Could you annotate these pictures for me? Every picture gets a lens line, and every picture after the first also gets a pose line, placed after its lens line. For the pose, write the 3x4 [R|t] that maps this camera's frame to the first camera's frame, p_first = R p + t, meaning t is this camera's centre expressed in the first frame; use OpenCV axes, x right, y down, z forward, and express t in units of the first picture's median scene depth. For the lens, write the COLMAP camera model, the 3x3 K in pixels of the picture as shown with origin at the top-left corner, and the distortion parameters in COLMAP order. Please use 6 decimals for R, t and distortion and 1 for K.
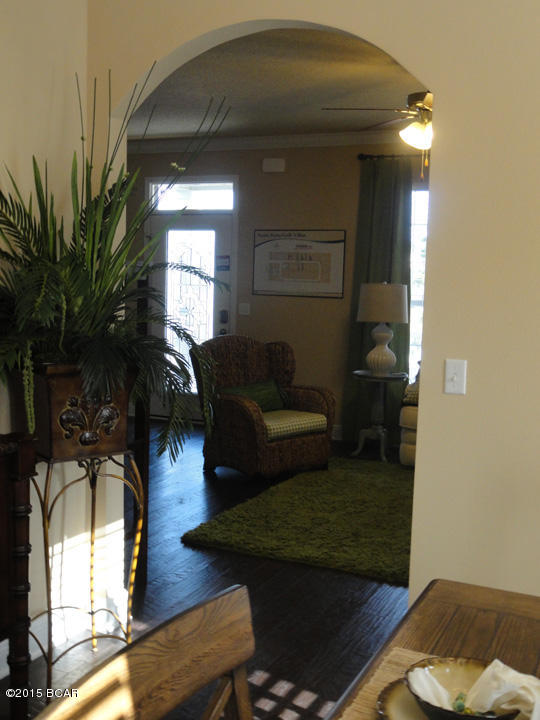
lens RADIAL K [[828.5, 0, 269.9], [0, 828.5, 360.5], [0, 0, 1]] dist [0.027753, 0.000000]
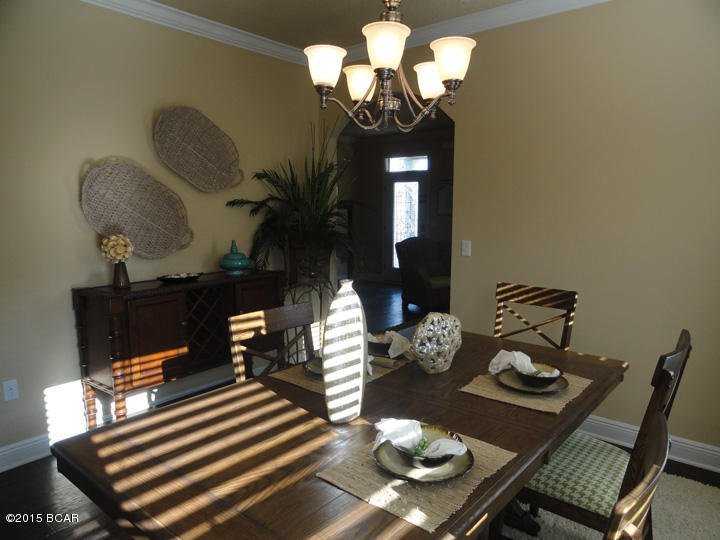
lens RADIAL K [[507.4, 0, 360.0], [0, 507.4, 269.0], [0, 0, 1]] dist [0.021042, -0.002965]
pose [[0.963634, 0.006193, -0.267154, 0.115944], [-0.000947, 0.999804, 0.019758, 0.017503], [0.267224, -0.018787, 0.963451, -0.144294]]
